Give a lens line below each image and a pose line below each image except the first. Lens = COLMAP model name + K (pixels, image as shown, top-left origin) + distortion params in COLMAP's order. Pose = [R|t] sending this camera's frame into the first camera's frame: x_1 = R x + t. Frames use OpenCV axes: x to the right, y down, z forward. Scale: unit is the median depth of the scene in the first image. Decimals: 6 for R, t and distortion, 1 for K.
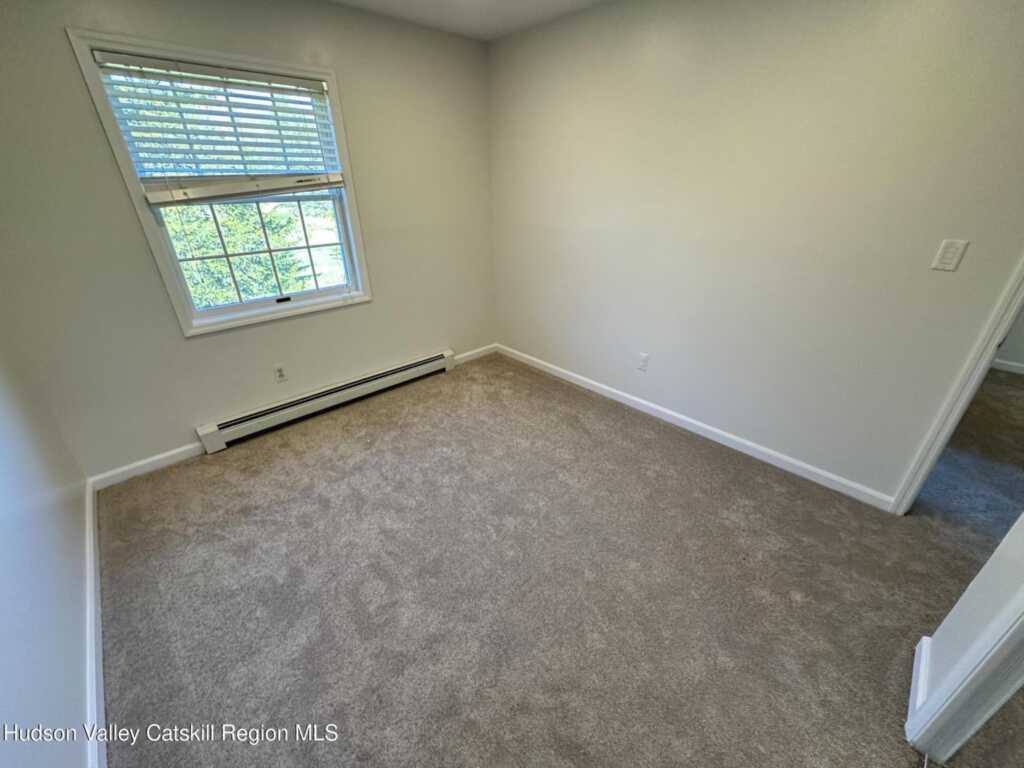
lens RADIAL K [[406.0, 0, 512.0], [0, 406.0, 384.0], [0, 0, 1]] dist [-0.000282, 0.000009]
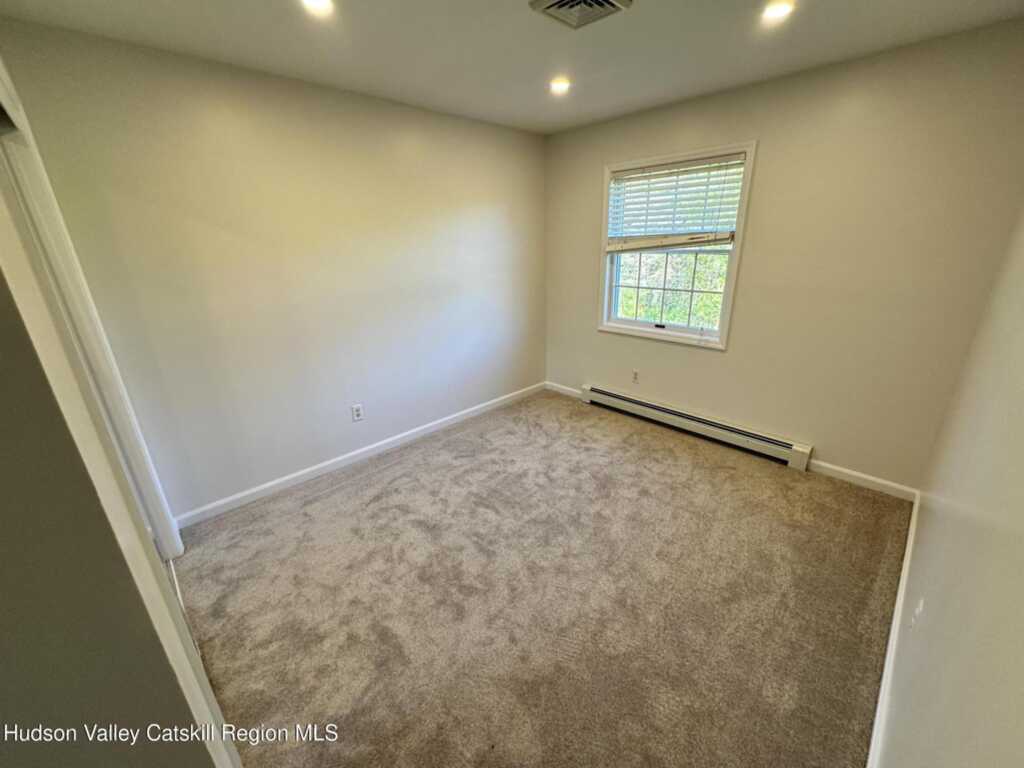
lens RADIAL K [[404.9, 0, 512.0], [0, 404.9, 384.0], [0, 0, 1]] dist [0.001848, 0.000111]
pose [[0.015854, 0.343151, -0.939147, 0.700652], [-0.426598, 0.851807, 0.304037, -0.243076], [0.904302, 0.395818, 0.159892, 0.445901]]
